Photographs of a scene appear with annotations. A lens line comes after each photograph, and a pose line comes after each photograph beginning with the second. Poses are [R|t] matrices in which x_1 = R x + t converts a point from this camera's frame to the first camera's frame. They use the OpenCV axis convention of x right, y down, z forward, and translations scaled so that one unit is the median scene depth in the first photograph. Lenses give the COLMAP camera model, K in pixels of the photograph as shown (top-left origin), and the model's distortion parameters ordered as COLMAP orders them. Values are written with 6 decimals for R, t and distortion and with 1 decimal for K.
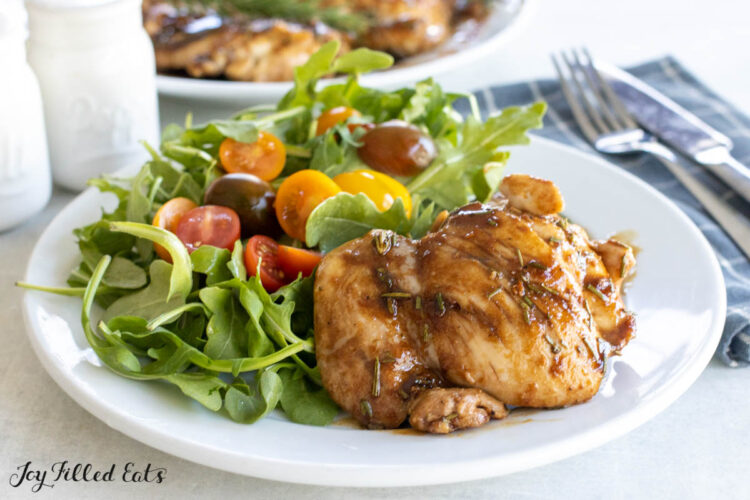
lens RADIAL K [[1458.2, 0, 379.0], [0, 1458.2, 250.1], [0, 0, 1]] dist [-0.001896, 0.000000]
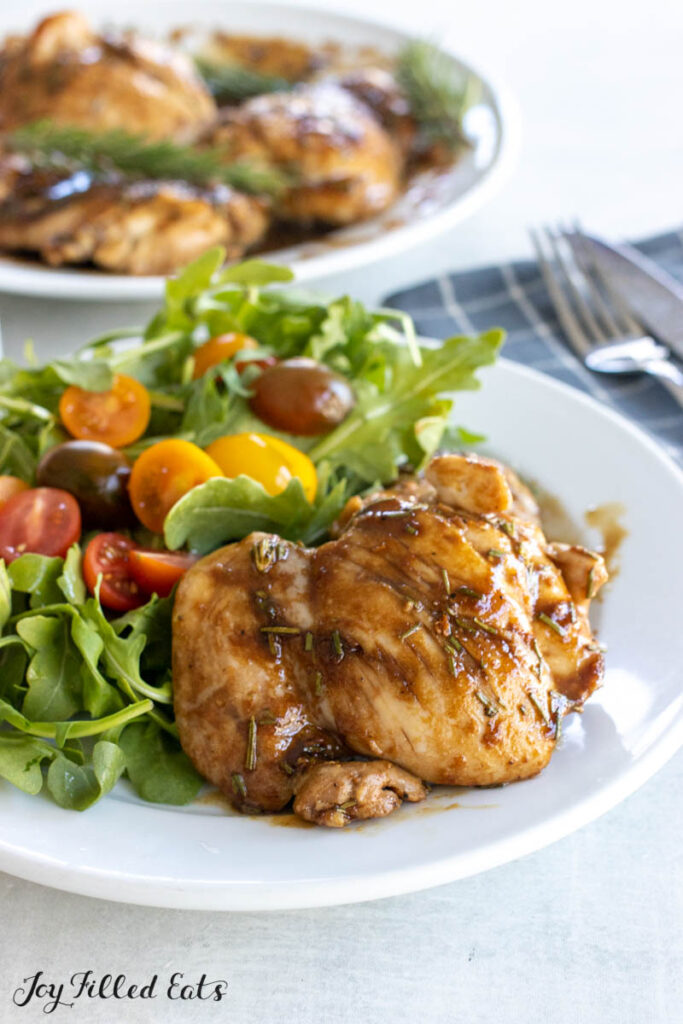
lens RADIAL K [[1879.2, 0, 332.1], [0, 1879.2, 512.2], [0, 0, 1]] dist [-0.063666, 0.000000]
pose [[0.999815, -0.001360, -0.019194, 0.056075], [0.002779, 0.997246, 0.074118, -0.098529], [0.019041, -0.074158, 0.997065, 0.051253]]
